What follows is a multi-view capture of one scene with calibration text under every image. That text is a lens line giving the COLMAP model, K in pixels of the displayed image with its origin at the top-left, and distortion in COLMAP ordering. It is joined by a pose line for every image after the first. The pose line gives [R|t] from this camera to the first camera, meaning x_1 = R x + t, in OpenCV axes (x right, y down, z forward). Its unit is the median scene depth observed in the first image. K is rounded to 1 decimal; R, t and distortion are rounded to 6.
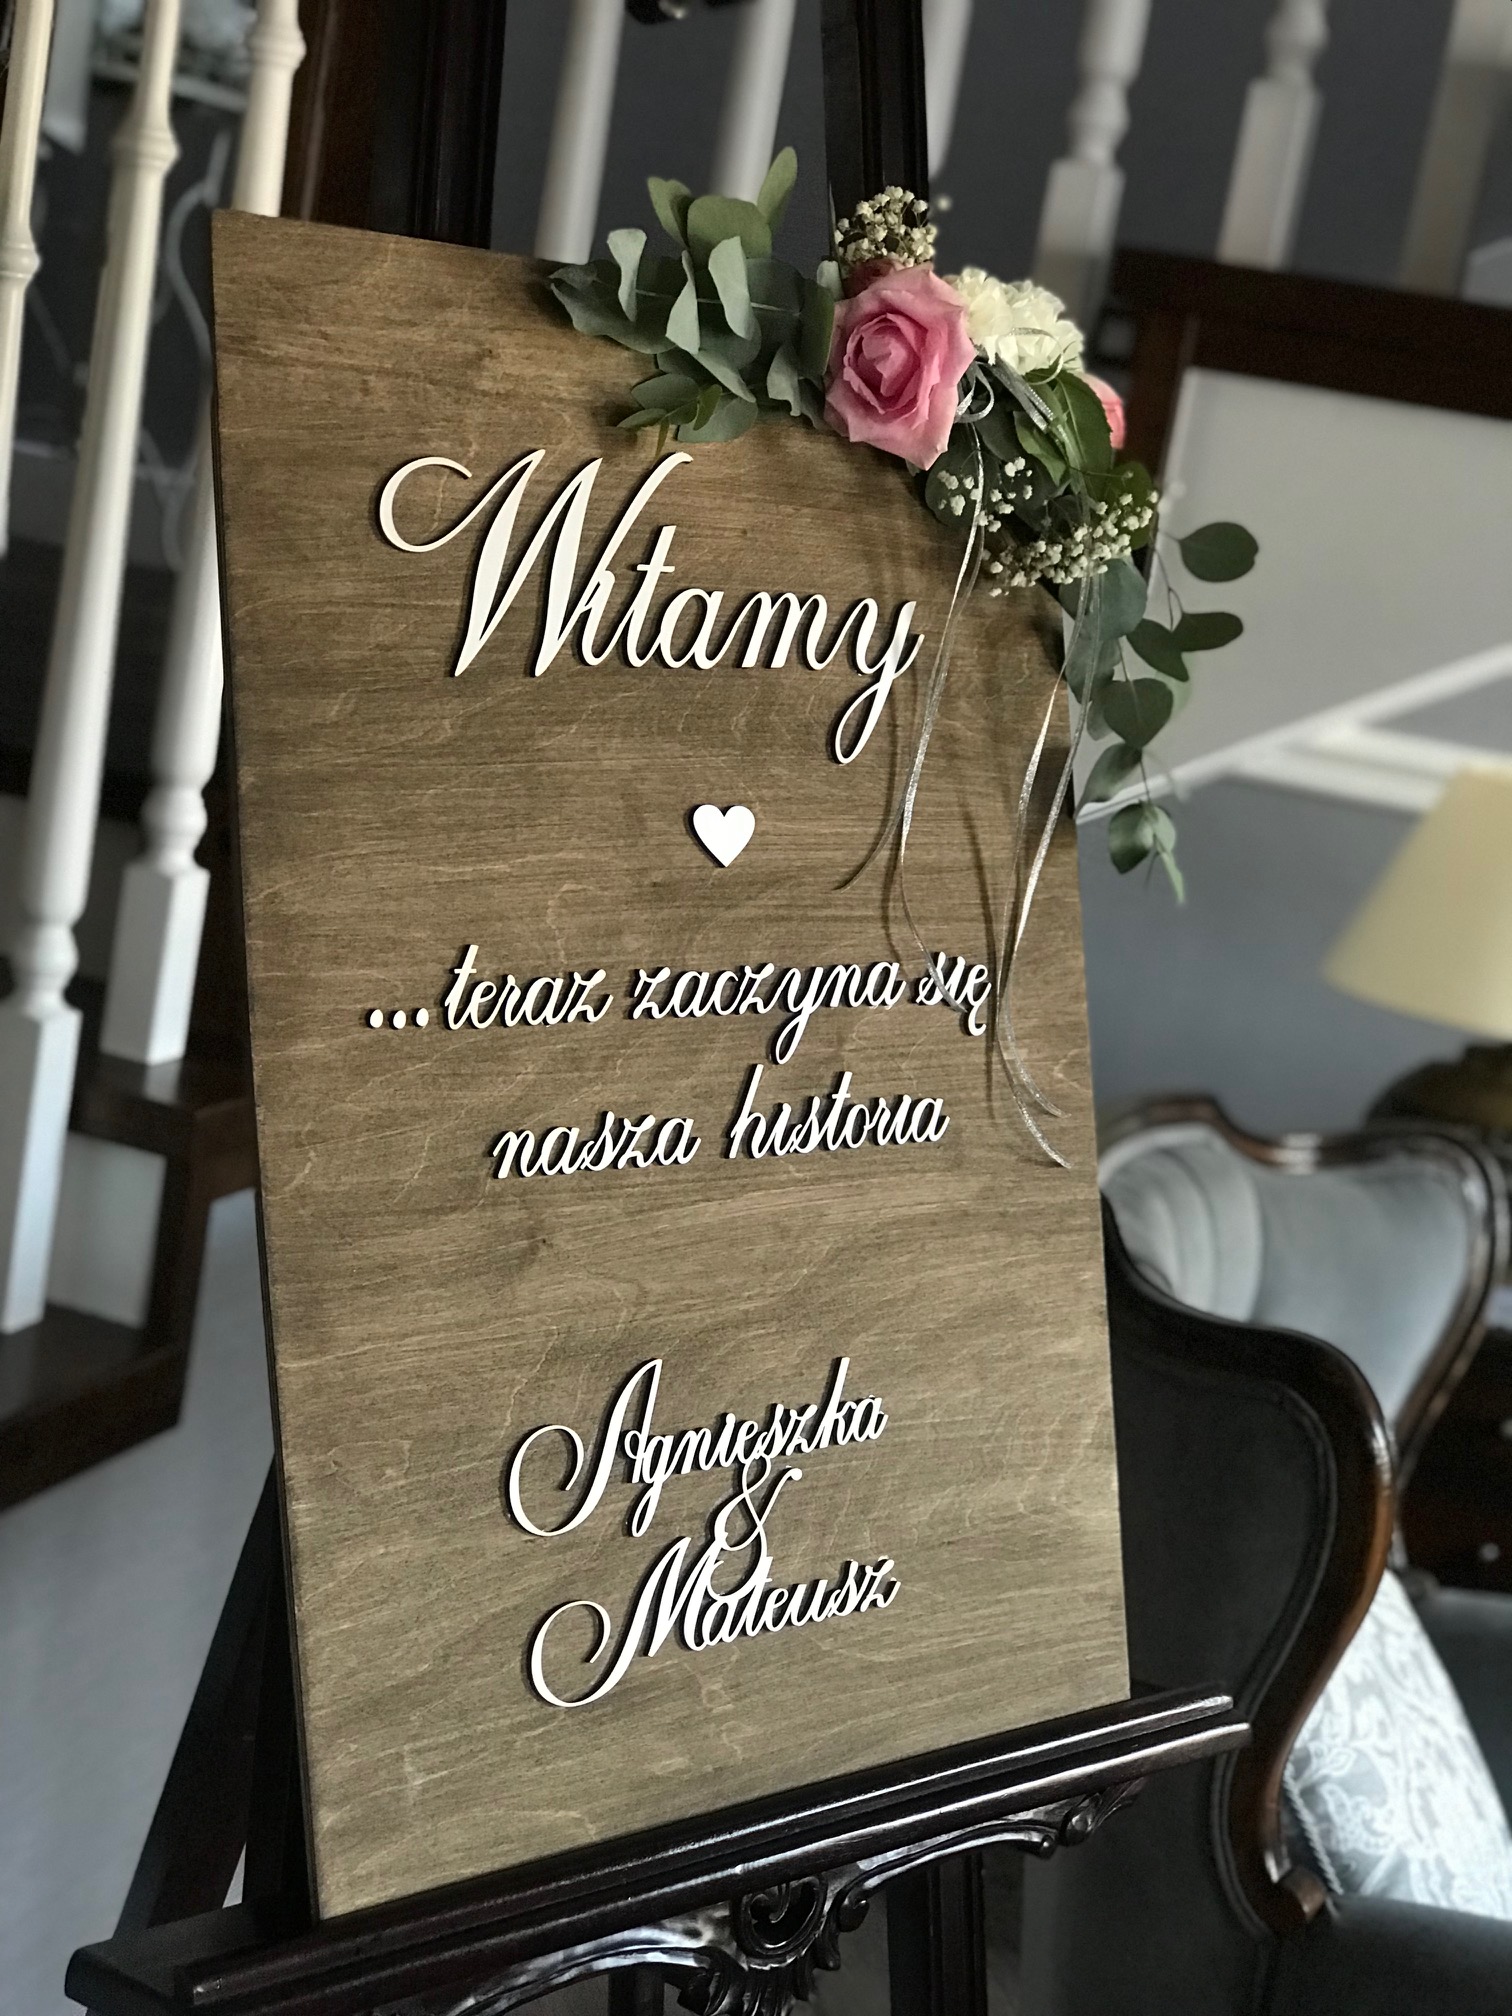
lens RADIAL K [[3439.1, 0, 756.6], [0, 3439.1, 997.6], [0, 0, 1]] dist [0.022157, 0.000000]
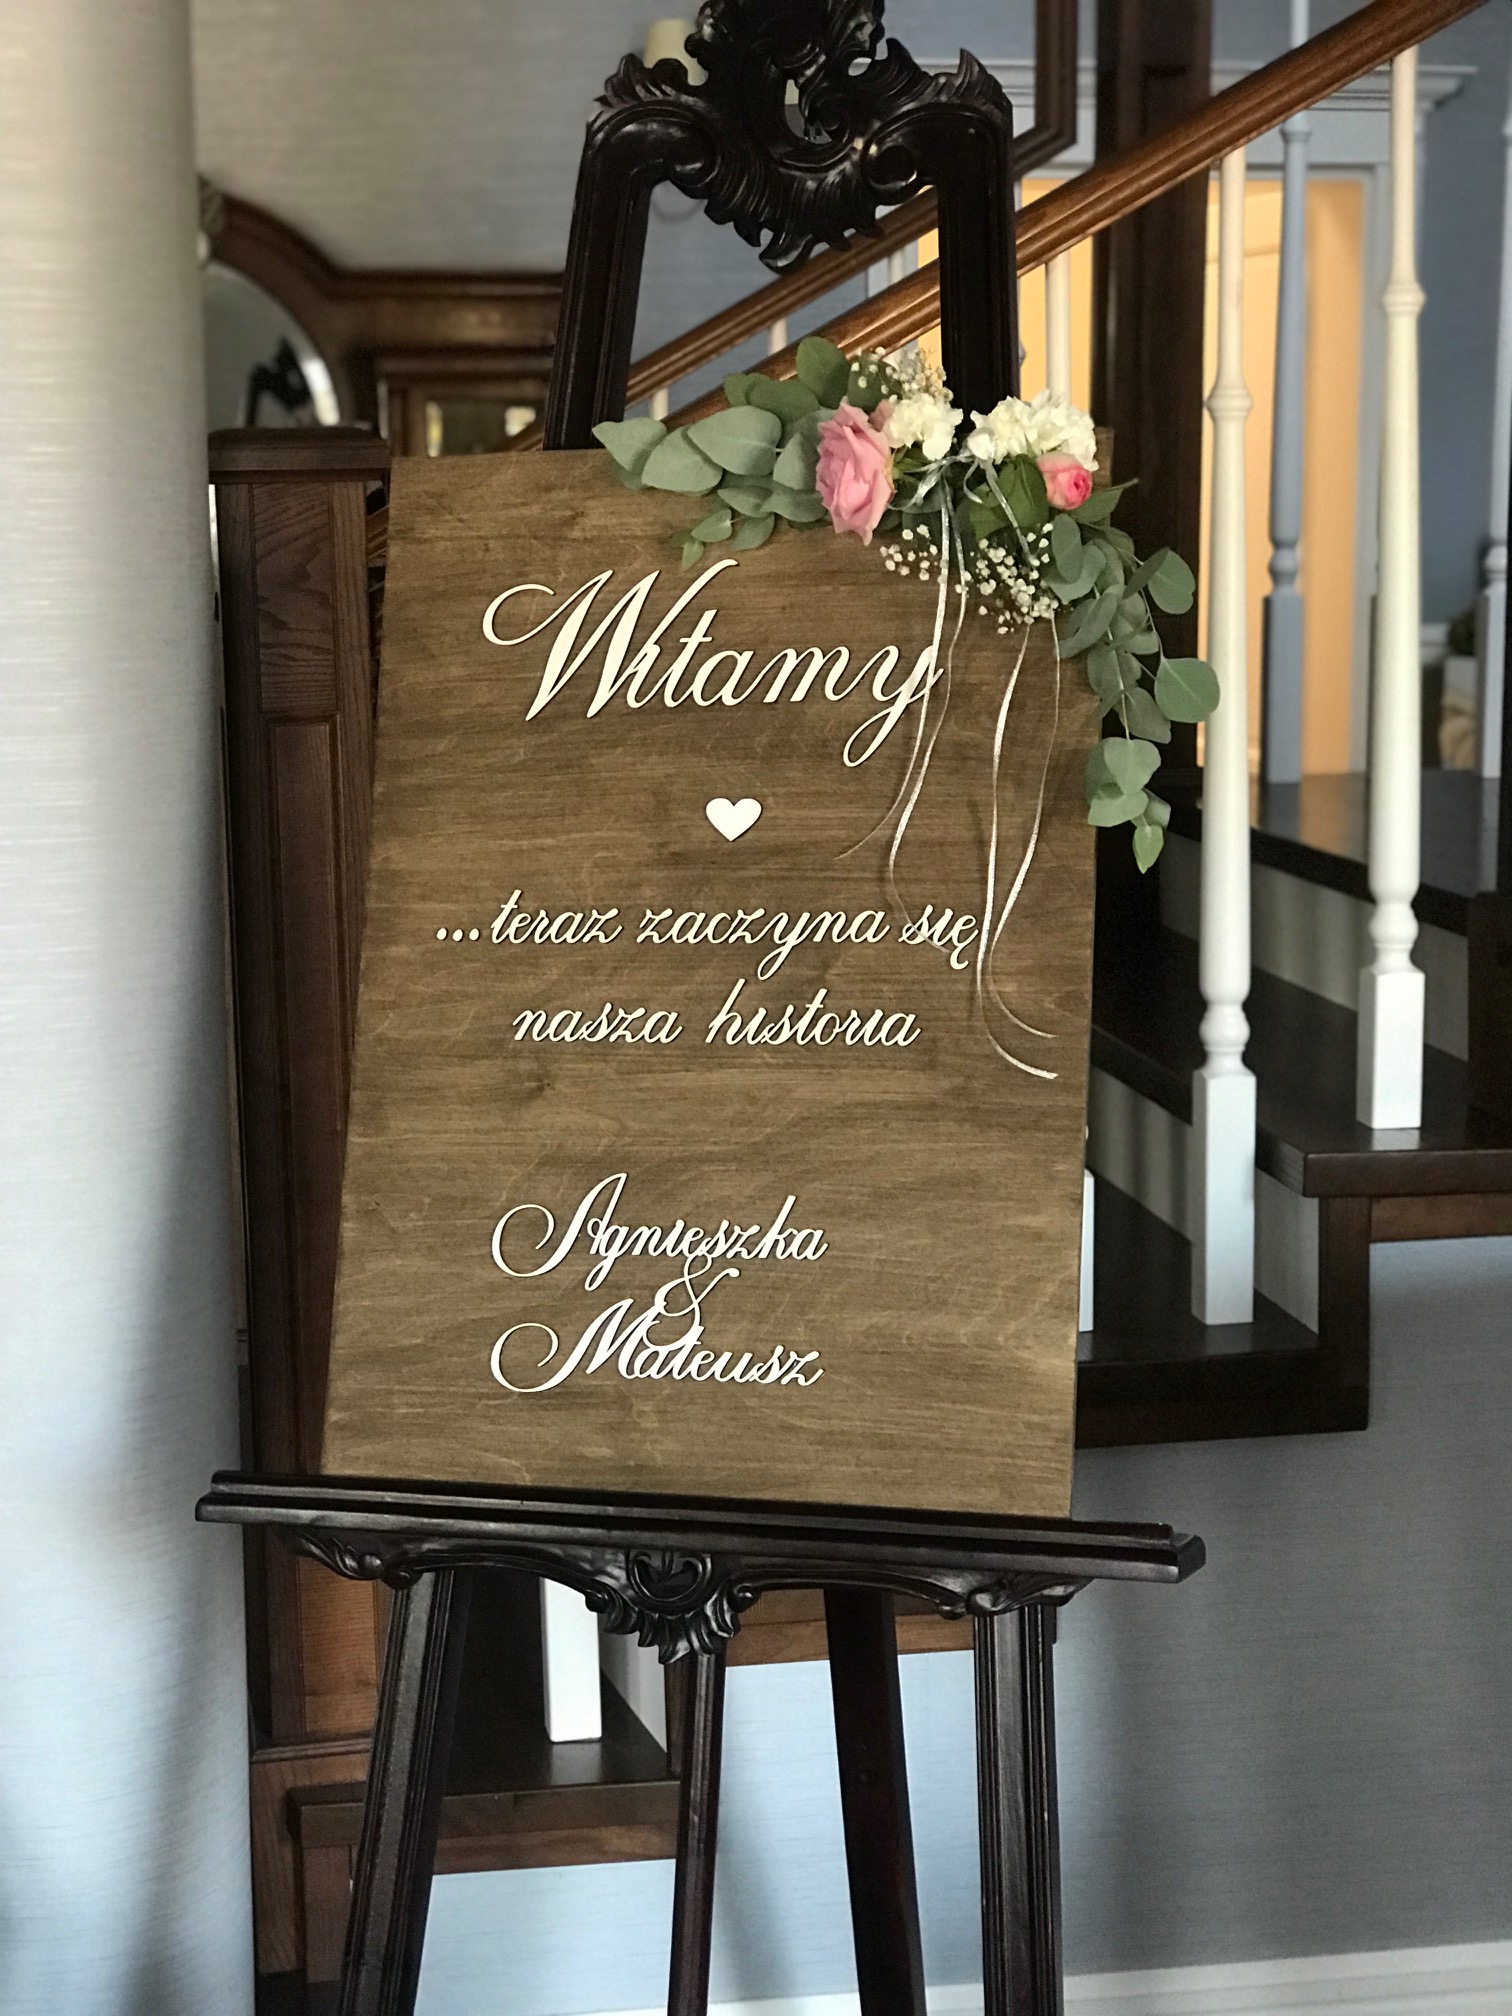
lens RADIAL K [[3439.1, 0, 748.7], [0, 3439.1, 1007.5], [0, 0, 1]] dist [0.022157, 0.000000]
pose [[0.463965, -0.042371, -0.884840, 1.284384], [-0.076995, 0.993147, -0.087930, 0.159151], [0.882501, 0.108925, 0.457523, 0.373646]]
